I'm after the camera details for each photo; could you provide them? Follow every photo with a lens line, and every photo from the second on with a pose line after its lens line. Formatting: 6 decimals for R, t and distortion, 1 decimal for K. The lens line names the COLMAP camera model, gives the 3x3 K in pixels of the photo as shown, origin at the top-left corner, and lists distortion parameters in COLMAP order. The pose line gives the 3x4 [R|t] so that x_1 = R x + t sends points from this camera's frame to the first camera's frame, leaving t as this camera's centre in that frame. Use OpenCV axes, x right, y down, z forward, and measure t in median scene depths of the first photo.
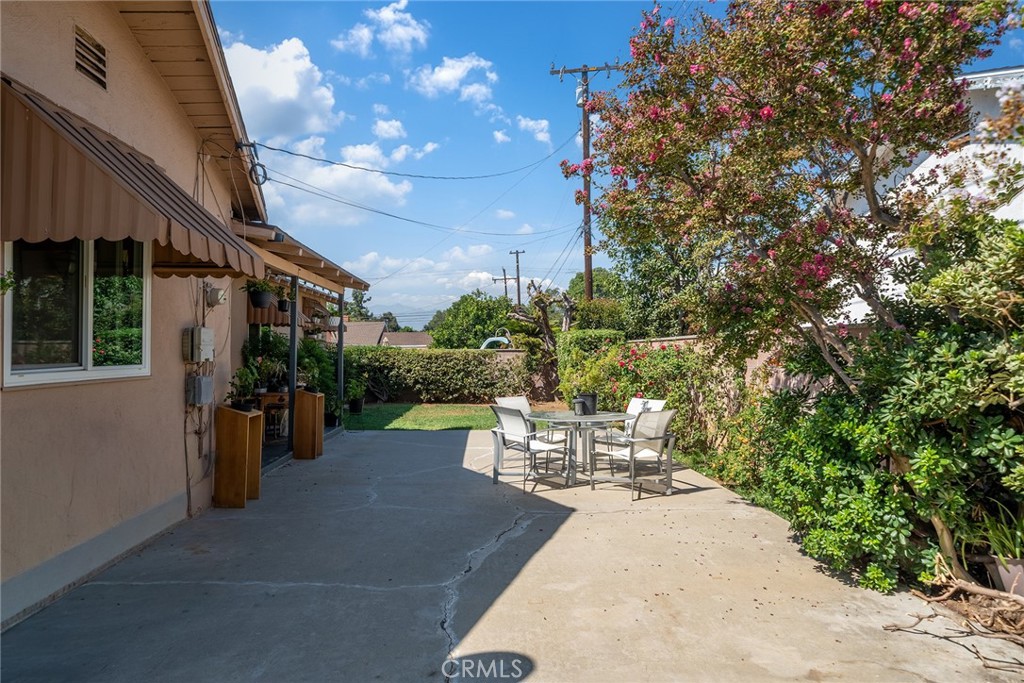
lens RADIAL K [[628.4, 0, 513.3], [0, 628.4, 345.9], [0, 0, 1]] dist [-0.000614, 0.000272]
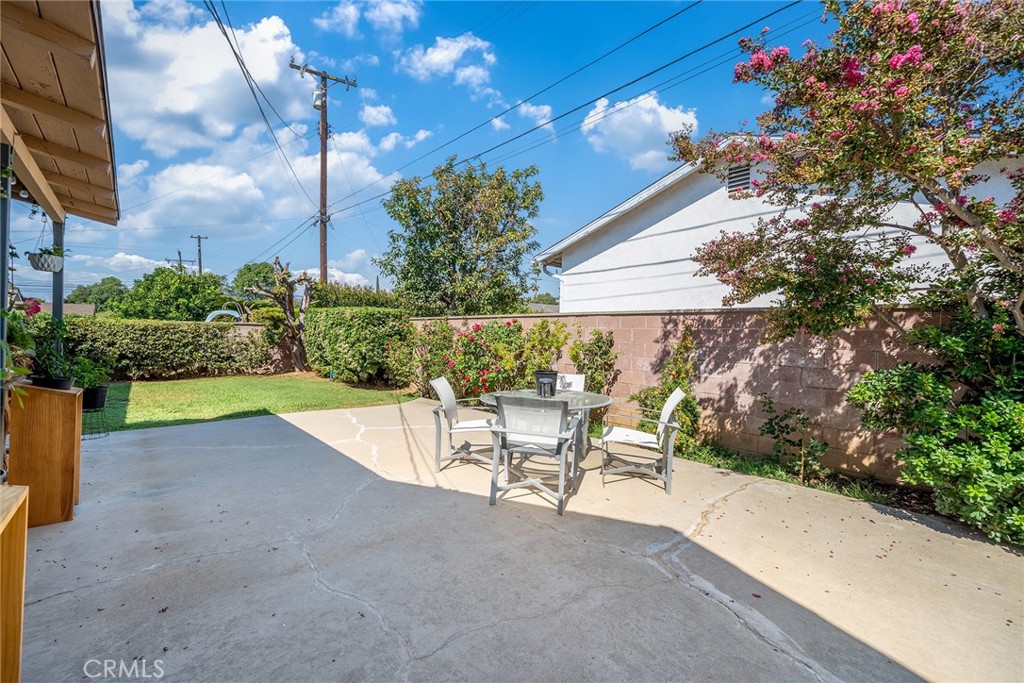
lens RADIAL K [[417.9, 0, 514.3], [0, 417.9, 338.2], [0, 0, 1]] dist [0.001602, -0.000018]
pose [[0.769108, 0.011067, 0.639023, -0.107106], [-0.026494, 0.999543, 0.014577, 0.009010], [-0.638569, -0.028141, 0.769050, 0.217248]]
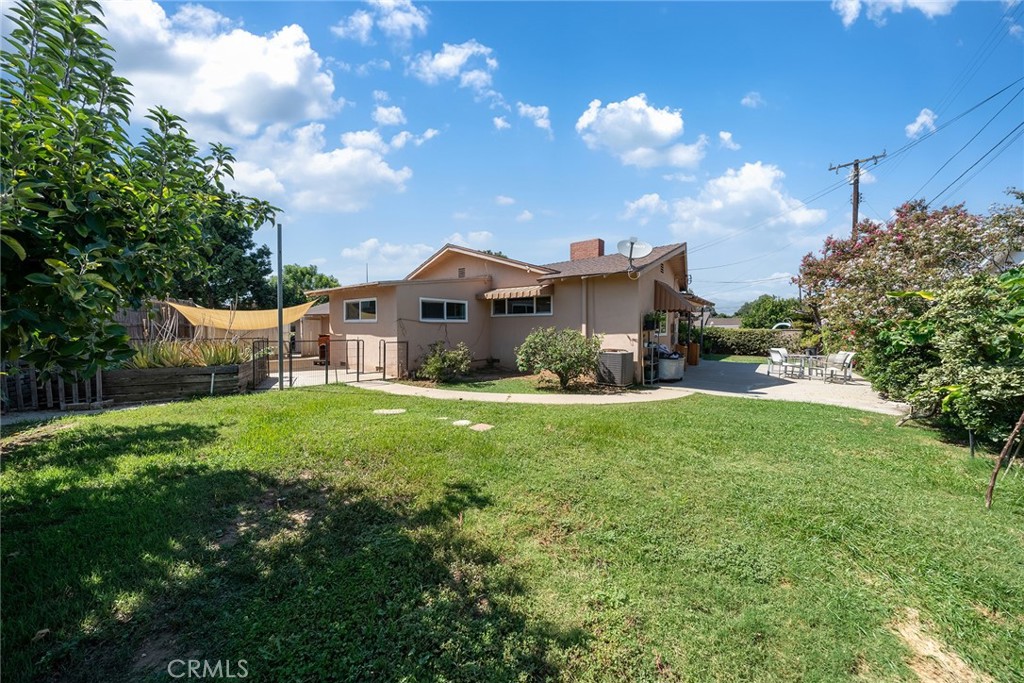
lens RADIAL K [[354.7, 0, 512.0], [0, 354.7, 343.0], [0, 0, 1]] dist [0.001101, -0.000027]
pose [[0.765231, 0.035417, -0.642780, 0.040791], [-0.003286, 0.998687, 0.051116, -0.005503], [0.643747, -0.037003, 0.764343, -0.362983]]
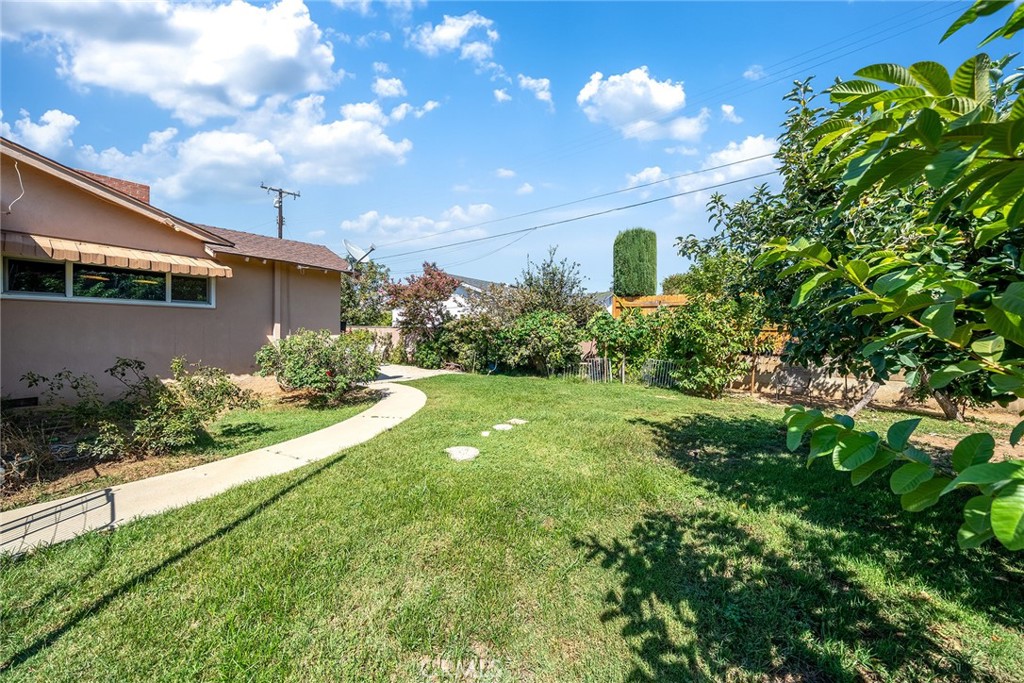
lens RADIAL K [[354.7, 0, 520.8], [0, 354.7, 339.3], [0, 0, 1]] dist [0.001101, -0.000027]
pose [[0.632248, 0.000079, 0.774766, -0.309583], [-0.023041, 0.999560, 0.018700, -0.003434], [-0.774423, -0.029674, 0.631972, -0.362667]]
